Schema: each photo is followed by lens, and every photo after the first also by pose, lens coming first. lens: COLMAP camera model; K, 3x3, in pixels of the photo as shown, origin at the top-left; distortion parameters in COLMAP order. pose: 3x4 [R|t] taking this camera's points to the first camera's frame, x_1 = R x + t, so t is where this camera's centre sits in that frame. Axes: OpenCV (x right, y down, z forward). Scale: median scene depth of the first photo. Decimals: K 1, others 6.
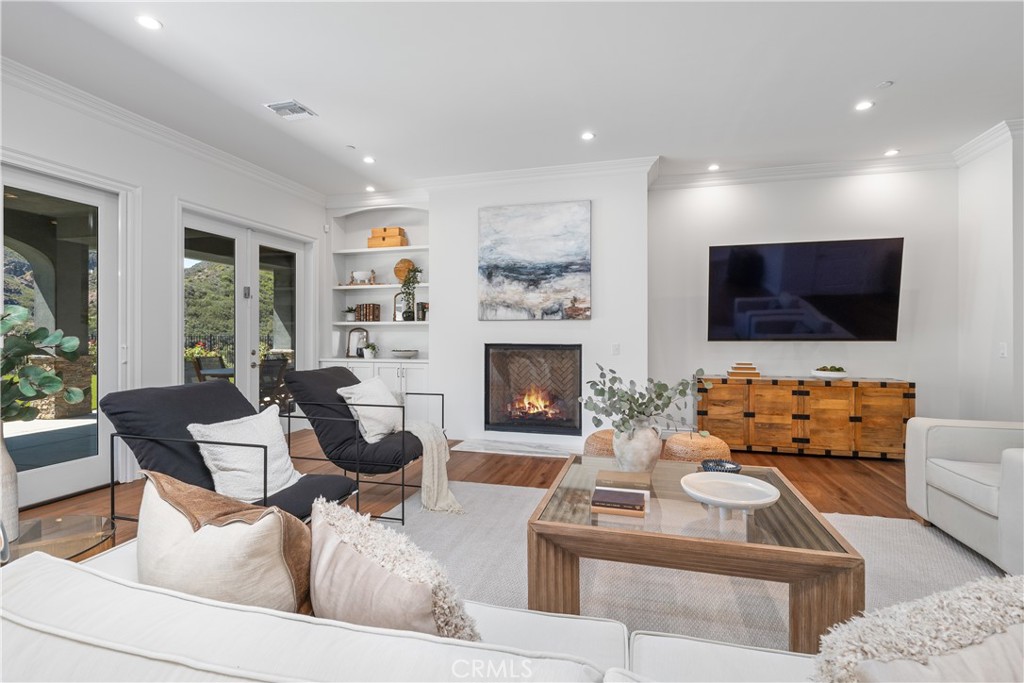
lens RADIAL K [[492.0, 0, 510.3], [0, 492.0, 335.2], [0, 0, 1]] dist [0.005100, 0.000331]
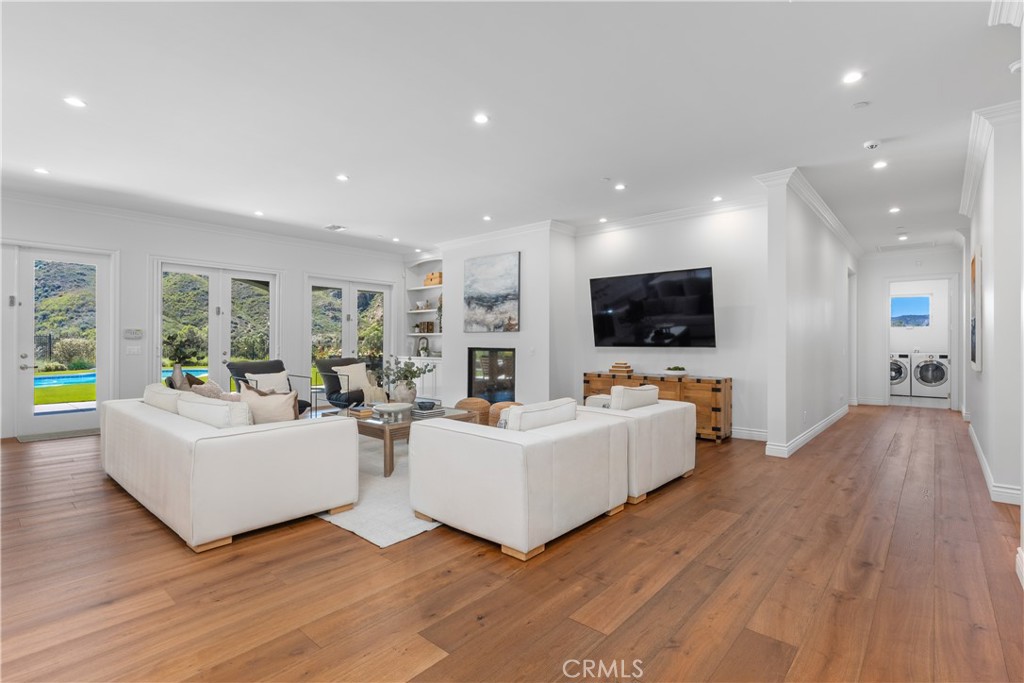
lens RADIAL K [[482.7, 0, 505.8], [0, 482.7, 341.2], [0, 0, 1]] dist [0.000575, 0.000045]
pose [[0.895865, 0.002495, -0.444320, 0.758008], [-0.003871, 0.999990, -0.002189, 0.000743], [0.444310, 0.003681, 0.895865, -0.317838]]
